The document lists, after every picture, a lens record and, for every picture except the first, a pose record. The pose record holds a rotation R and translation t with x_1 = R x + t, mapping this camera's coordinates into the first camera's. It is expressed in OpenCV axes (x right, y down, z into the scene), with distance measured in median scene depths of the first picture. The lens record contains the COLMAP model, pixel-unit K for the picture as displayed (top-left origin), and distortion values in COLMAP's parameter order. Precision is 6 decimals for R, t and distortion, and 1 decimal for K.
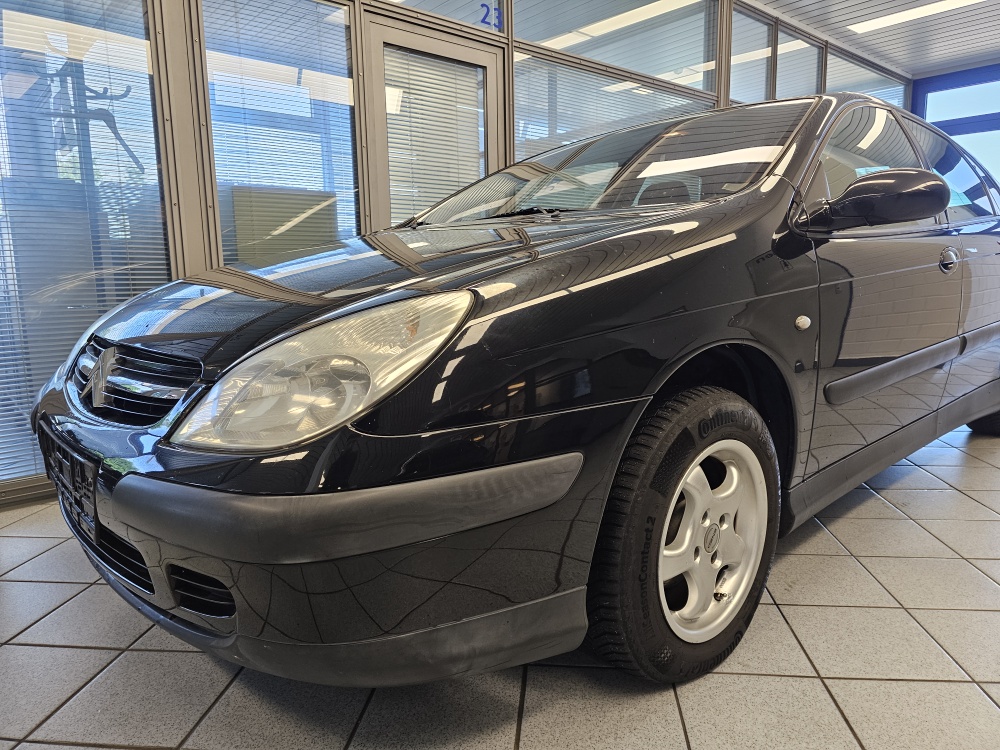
lens RADIAL K [[677.4, 0, 503.4], [0, 677.4, 366.9], [0, 0, 1]] dist [0.091366, -0.101034]
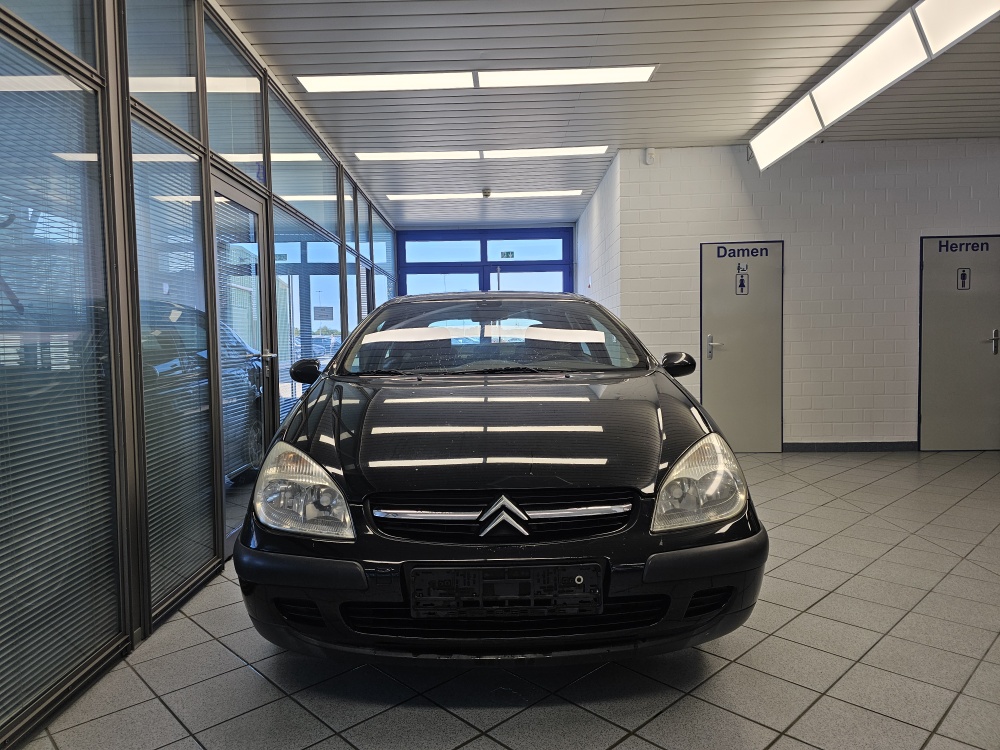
lens RADIAL K [[676.1, 0, 493.3], [0, 676.1, 372.0], [0, 0, 1]] dist [0.065229, -0.063893]
pose [[0.644963, -0.029912, 0.763628, -1.885595], [0.115825, 0.991517, -0.058988, -0.218213], [-0.755385, 0.126492, 0.642956, 0.168811]]
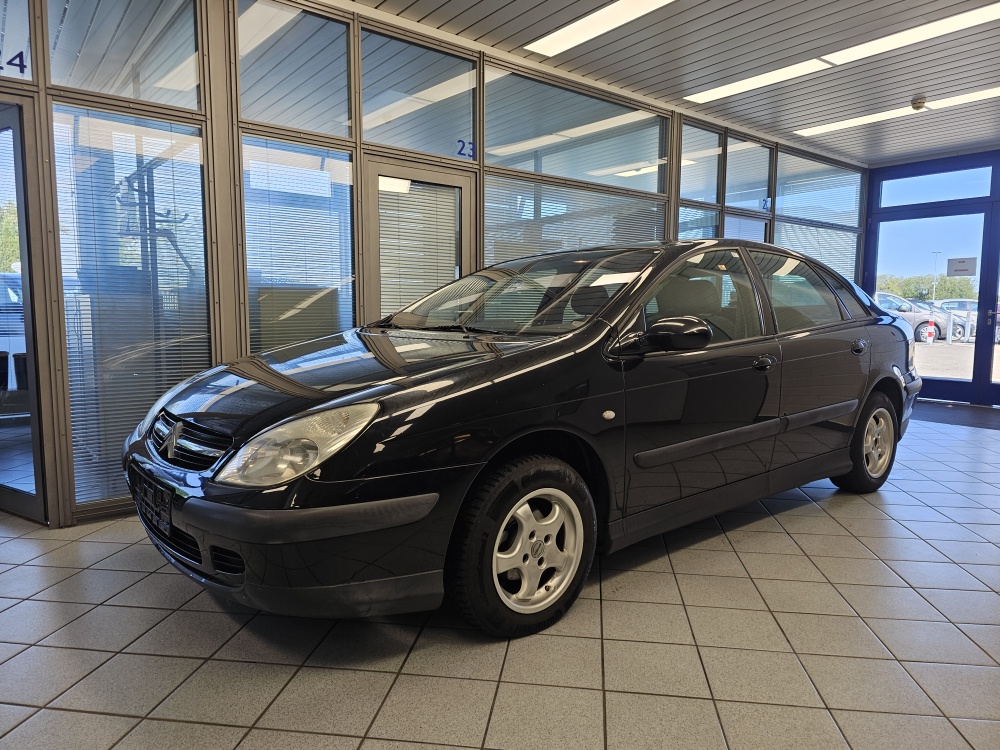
lens RADIAL K [[679.0, 0, 497.6], [0, 679.0, 375.3], [0, 0, 1]] dist [0.068180, -0.079206]
pose [[0.998971, 0.025566, -0.037458, 0.267275], [-0.027368, 0.998452, -0.048411, -0.083450], [0.036162, 0.049387, 0.998125, -0.653981]]
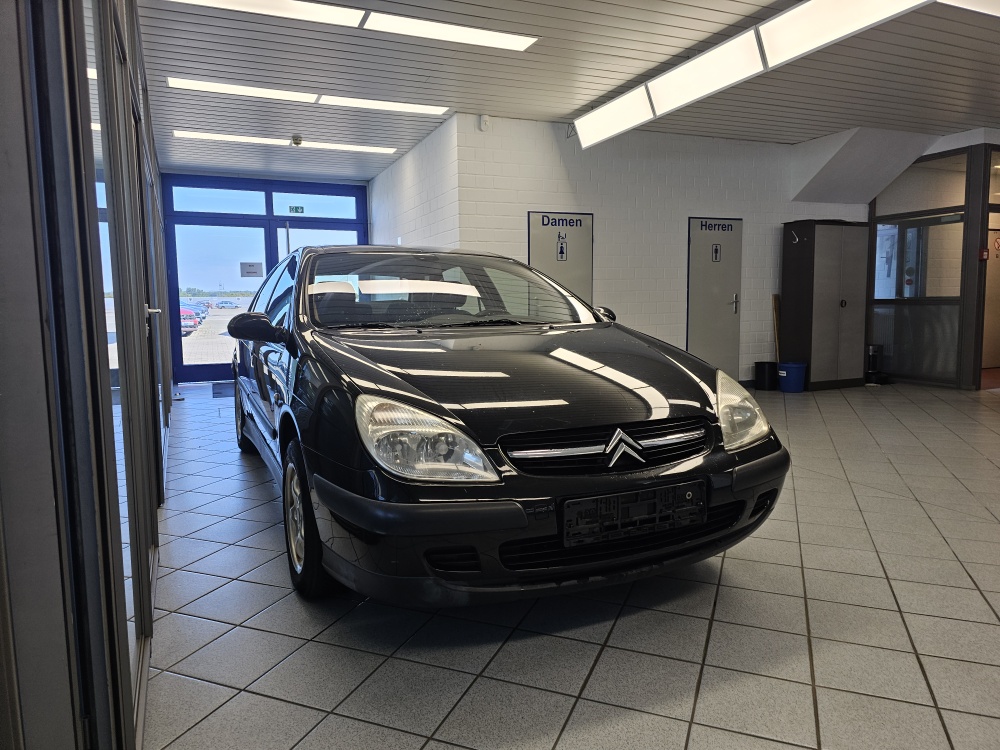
lens RADIAL K [[677.4, 0, 503.4], [0, 677.4, 366.9], [0, 0, 1]] dist [0.091366, -0.101034]
pose [[0.267029, -0.077379, 0.960577, -2.408289], [0.146244, 0.988481, 0.038973, -0.291322], [-0.952527, 0.130072, 0.275269, 0.986609]]
